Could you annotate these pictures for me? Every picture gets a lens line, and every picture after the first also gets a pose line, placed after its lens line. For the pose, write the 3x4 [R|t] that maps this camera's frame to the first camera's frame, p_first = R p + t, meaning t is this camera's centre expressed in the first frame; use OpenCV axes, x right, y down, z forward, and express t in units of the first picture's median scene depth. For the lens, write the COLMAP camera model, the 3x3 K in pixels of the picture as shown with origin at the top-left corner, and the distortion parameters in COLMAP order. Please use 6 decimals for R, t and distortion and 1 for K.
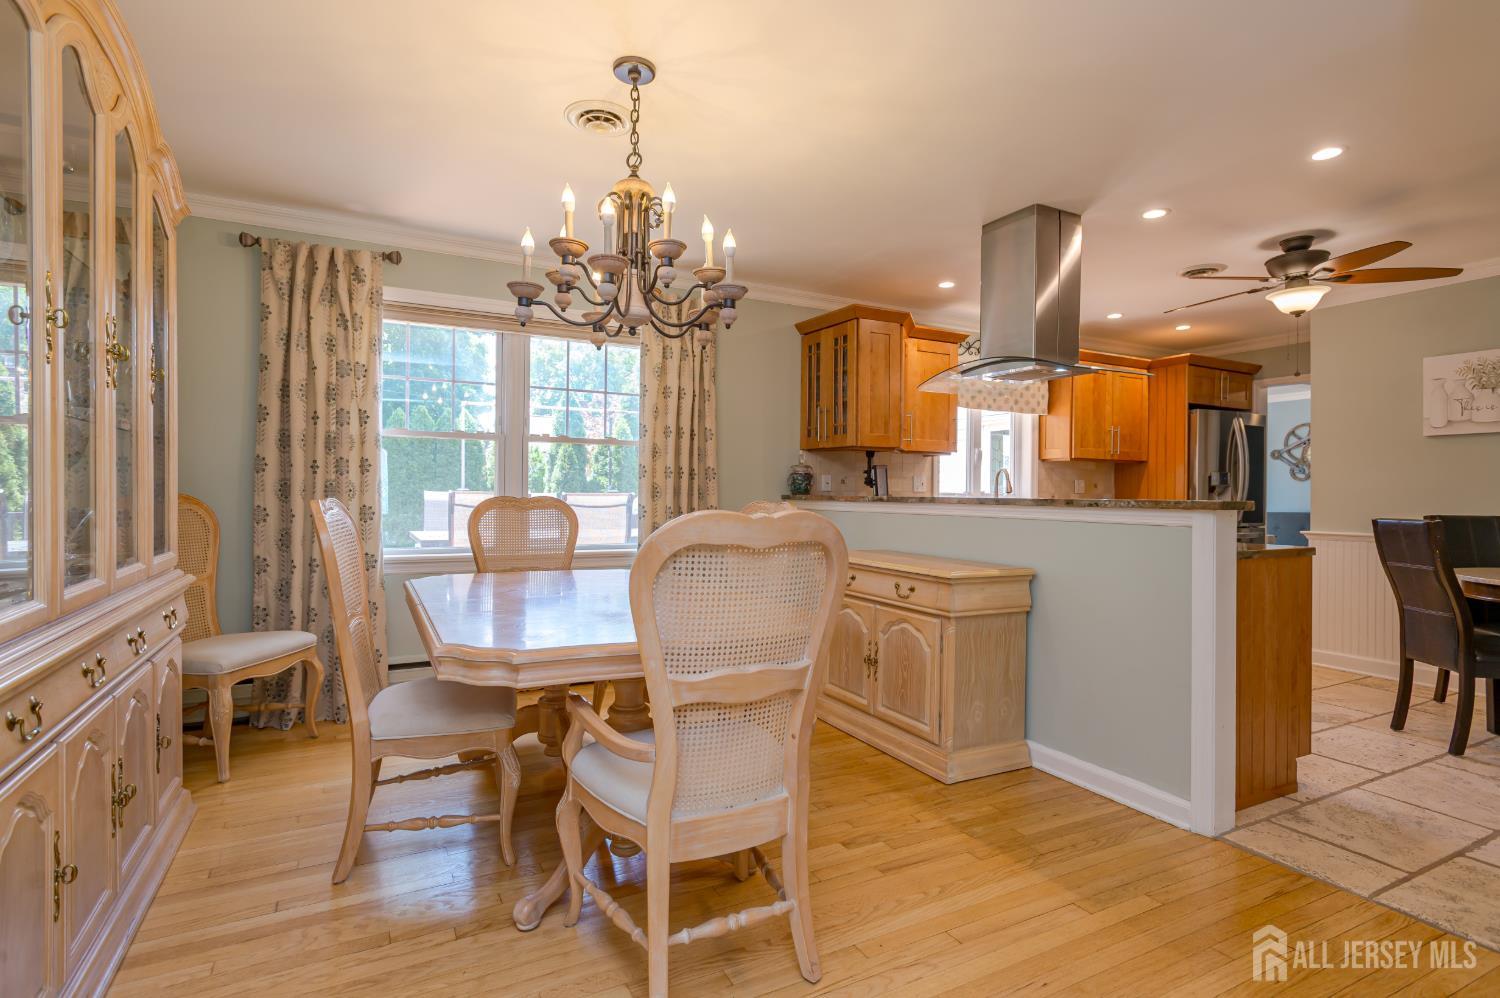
lens RADIAL K [[743.3, 0, 746.2], [0, 743.3, 497.8], [0, 0, 1]] dist [0.003126, 0.000180]
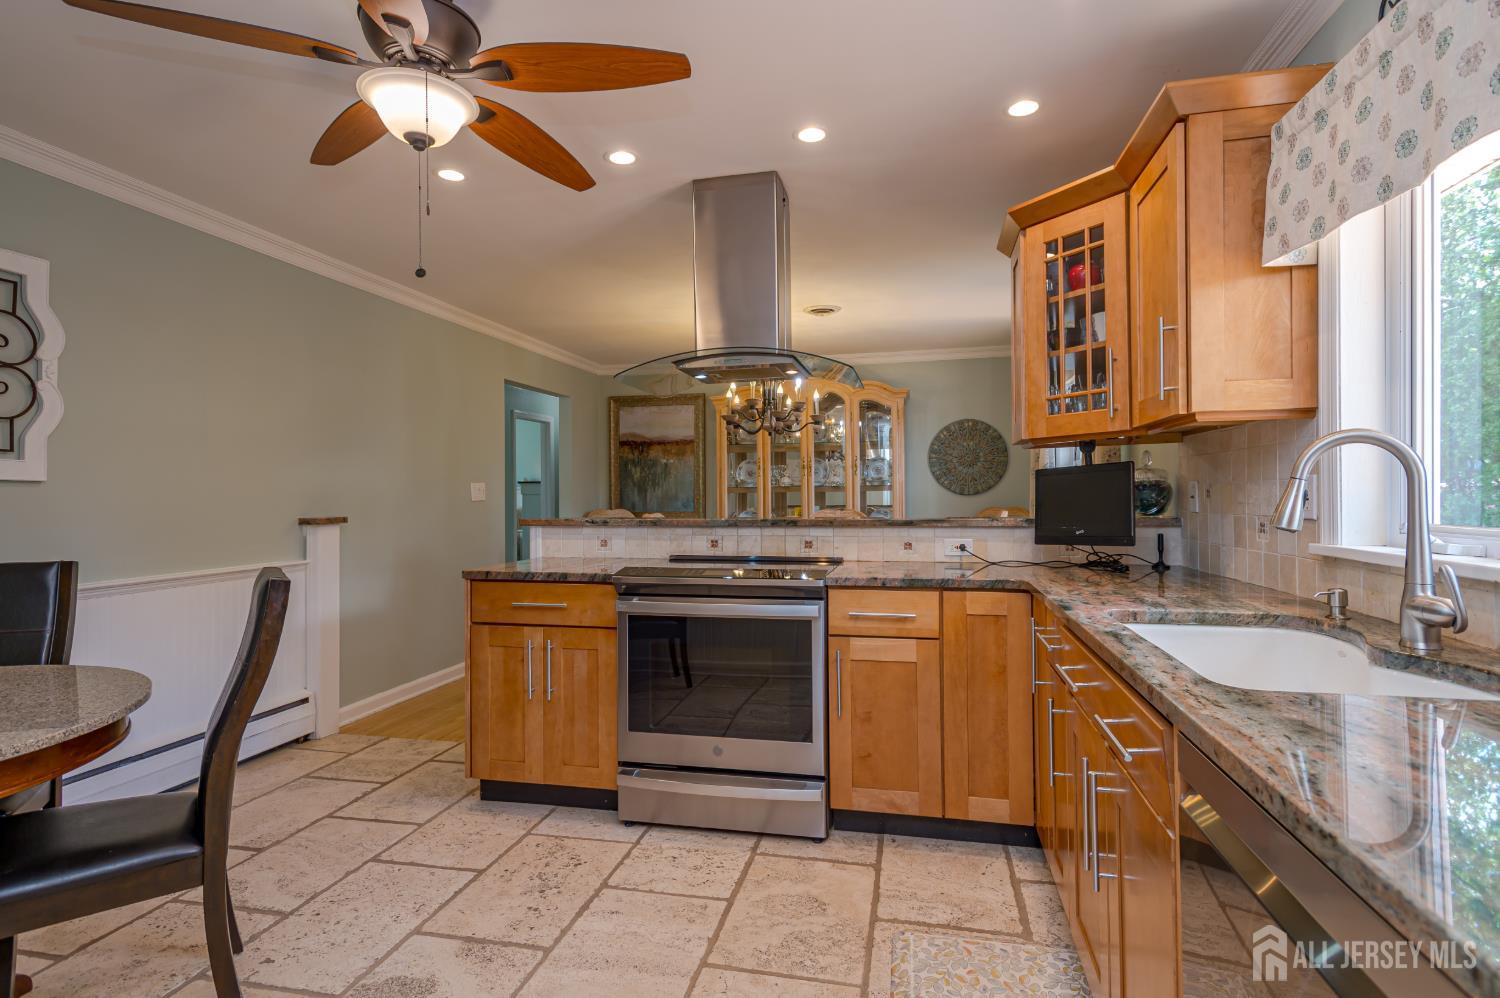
lens RADIAL K [[743.3, 0, 751.4], [0, 743.3, 493.8], [0, 0, 1]] dist [0.003126, 0.000180]
pose [[-0.639782, 0.000455, -0.768557, 1.321615], [0.003516, 0.999991, -0.002336, -0.032774], [0.768549, -0.004197, -0.639777, 1.998582]]
